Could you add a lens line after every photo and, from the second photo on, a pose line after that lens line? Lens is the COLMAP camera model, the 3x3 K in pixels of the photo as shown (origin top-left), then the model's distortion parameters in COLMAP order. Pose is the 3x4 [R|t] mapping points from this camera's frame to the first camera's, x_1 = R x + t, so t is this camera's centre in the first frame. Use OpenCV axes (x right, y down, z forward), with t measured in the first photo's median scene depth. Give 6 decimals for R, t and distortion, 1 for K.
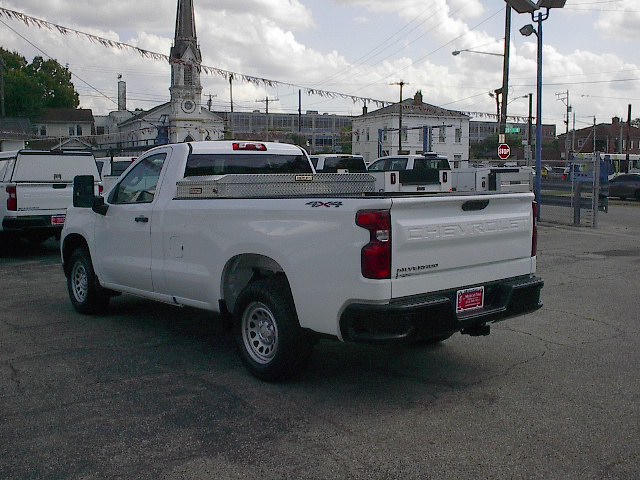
lens RADIAL K [[709.8, 0, 323.4], [0, 709.8, 236.7], [0, 0, 1]] dist [-0.105435, 0.000000]
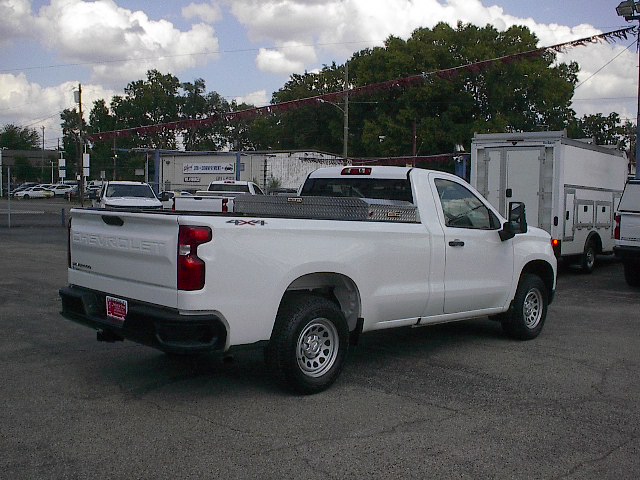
lens RADIAL K [[709.8, 0, 322.1], [0, 709.8, 239.5], [0, 0, 1]] dist [-0.105435, 0.000000]
pose [[0.083565, 0.069207, -0.994096, 1.198107], [-0.117990, 0.991255, 0.059091, -0.107112], [0.989492, 0.112355, 0.091000, 1.114847]]
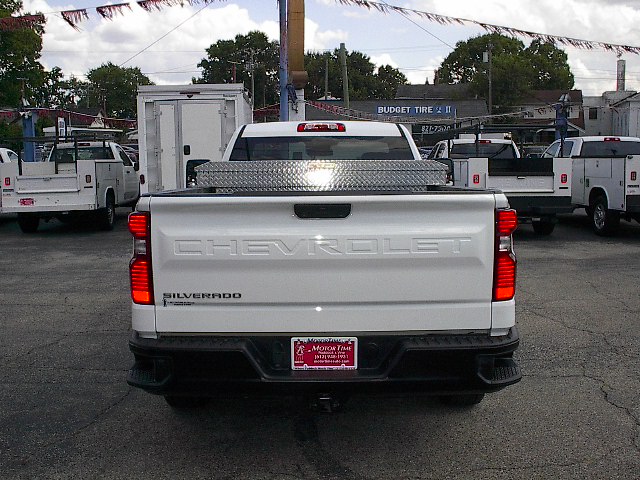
lens RADIAL K [[709.8, 0, 326.0], [0, 709.8, 244.5], [0, 0, 1]] dist [-0.105435, 0.000000]
pose [[0.762764, 0.080271, -0.641675, 0.580709], [-0.057182, 0.996751, 0.056717, -0.046635], [0.644143, -0.006570, 0.764877, 0.460924]]
